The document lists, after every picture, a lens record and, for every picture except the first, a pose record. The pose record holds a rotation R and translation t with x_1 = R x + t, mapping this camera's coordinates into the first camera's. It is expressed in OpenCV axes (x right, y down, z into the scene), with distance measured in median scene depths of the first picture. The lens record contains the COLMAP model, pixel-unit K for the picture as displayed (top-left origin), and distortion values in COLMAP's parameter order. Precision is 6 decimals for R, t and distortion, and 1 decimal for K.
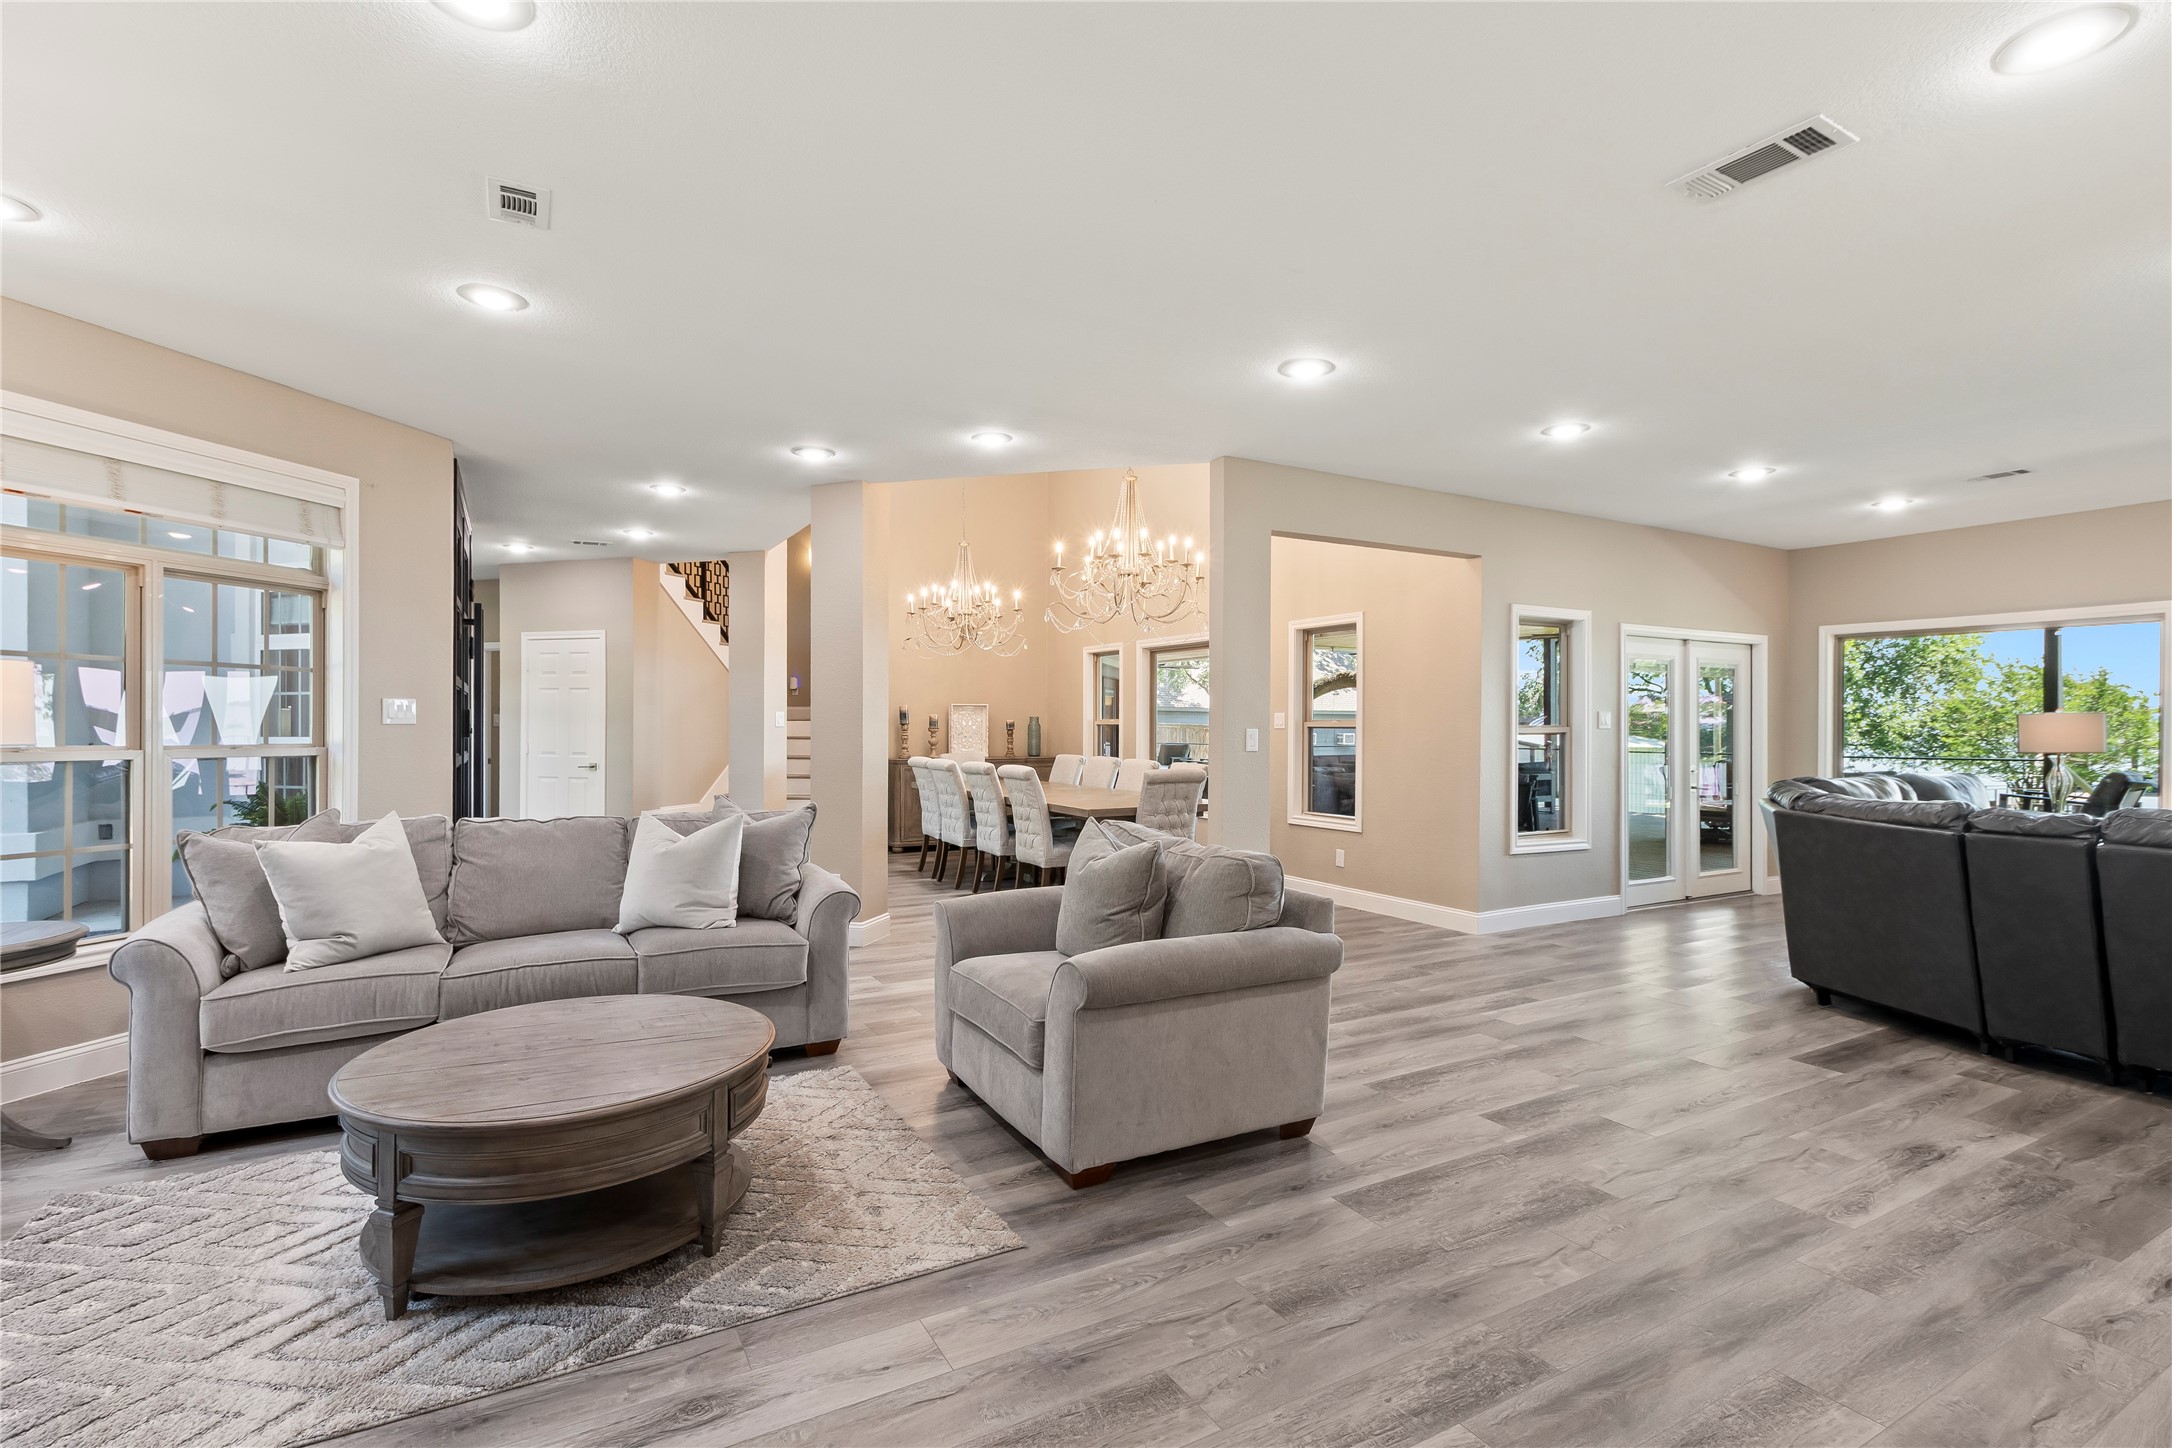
lens RADIAL K [[953.6, 0, 1100.2], [0, 953.6, 724.4], [0, 0, 1]] dist [0.010282, -0.002448]
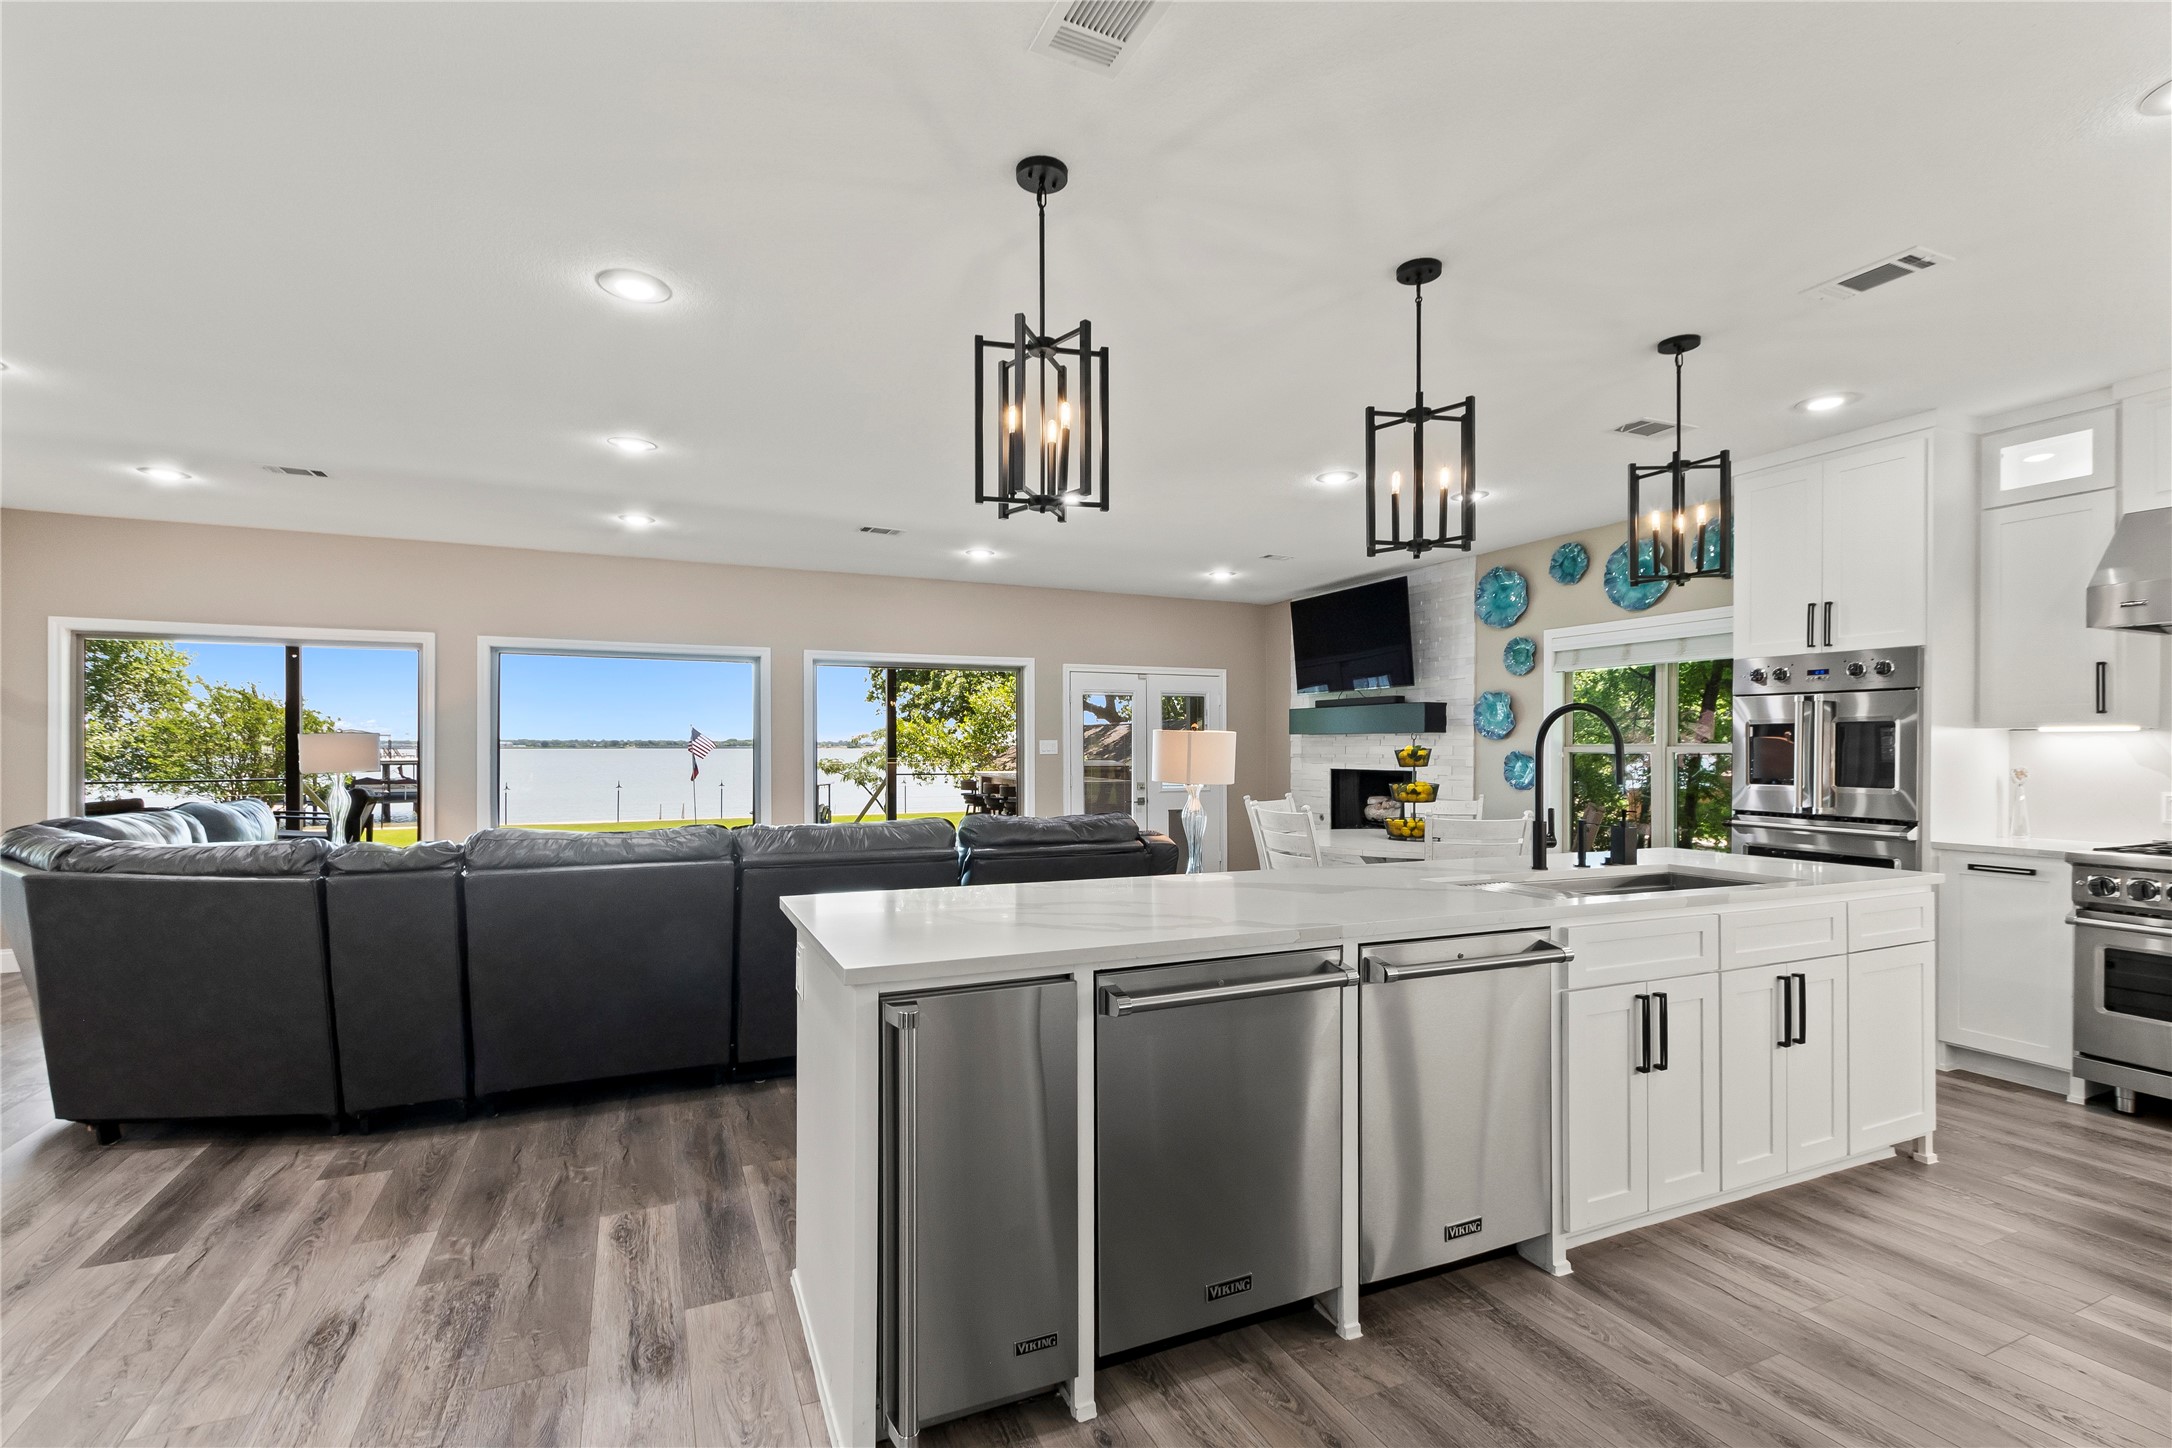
lens RADIAL K [[953.6, 0, 1052.6], [0, 953.6, 745.0], [0, 0, 1]] dist [0.010282, -0.002448]
pose [[0.094124, -0.001968, 0.995559, 0.147896], [0.001824, 0.999997, 0.001805, 0.000719], [-0.995559, 0.001646, 0.094127, 0.304386]]
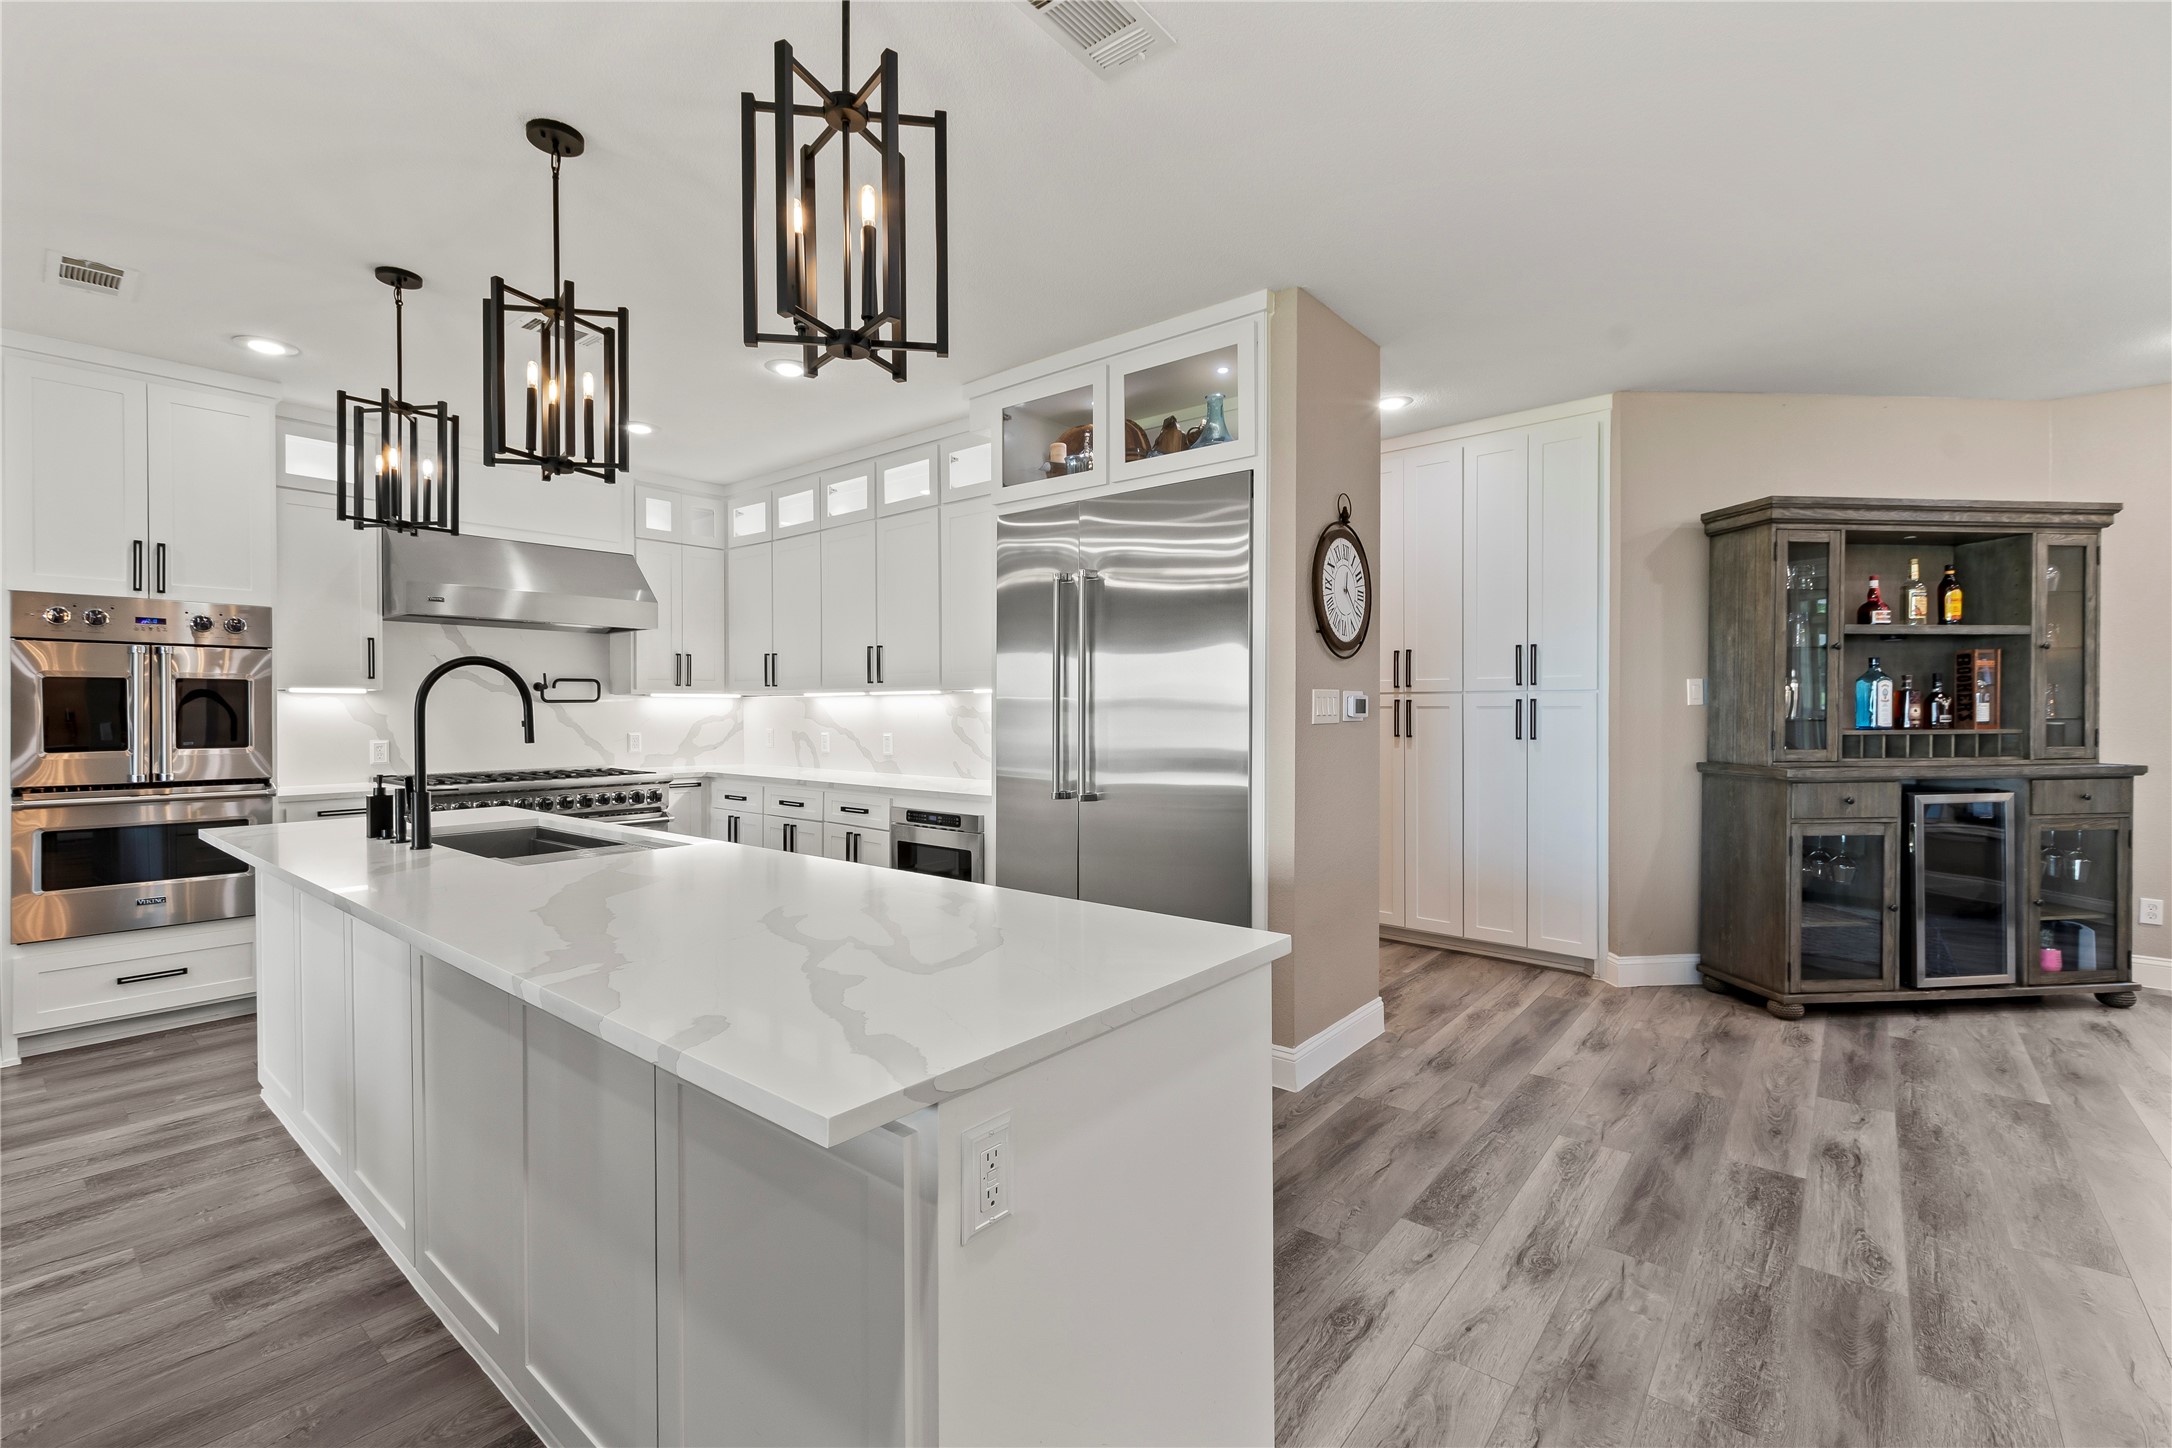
lens RADIAL K [[953.6, 0, 1080.0], [0, 953.6, 717.1], [0, 0, 1]] dist [0.010282, -0.002448]
pose [[-0.929544, 0.001494, -0.368709, 0.871431], [-0.003189, 0.999922, 0.012091, 0.003848], [0.368698, 0.012415, -0.929466, 0.832943]]
